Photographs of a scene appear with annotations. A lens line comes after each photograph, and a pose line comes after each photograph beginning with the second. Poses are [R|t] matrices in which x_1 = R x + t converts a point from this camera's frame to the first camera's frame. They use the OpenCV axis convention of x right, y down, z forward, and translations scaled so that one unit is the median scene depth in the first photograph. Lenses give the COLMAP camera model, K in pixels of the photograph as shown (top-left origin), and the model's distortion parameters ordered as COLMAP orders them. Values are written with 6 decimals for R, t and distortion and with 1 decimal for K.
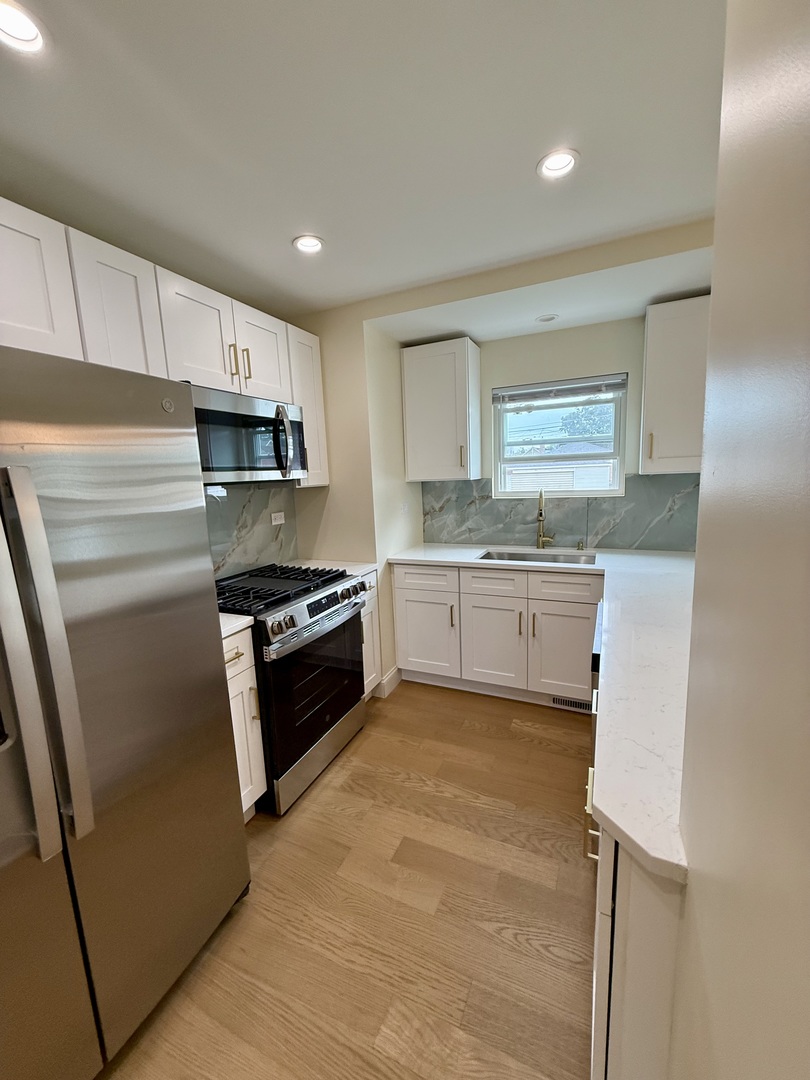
lens RADIAL K [[431.5, 0, 402.3], [0, 431.5, 540.3], [0, 0, 1]] dist [0.000400, -0.000311]
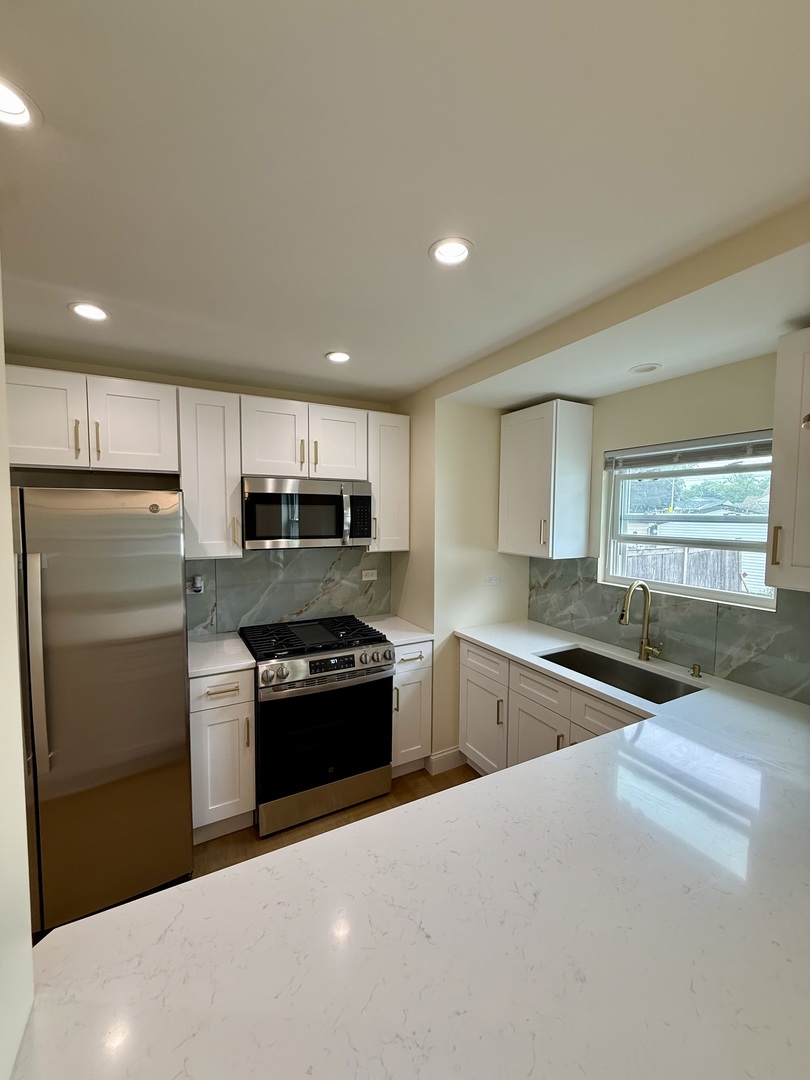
lens RADIAL K [[431.5, 0, 405.4], [0, 431.5, 539.6], [0, 0, 1]] dist [0.000400, -0.000311]
pose [[0.801168, 0.084334, -0.592467, 0.433849], [-0.131167, 0.990693, -0.036354, -0.110927], [0.583887, 0.106838, 0.804774, 0.136166]]
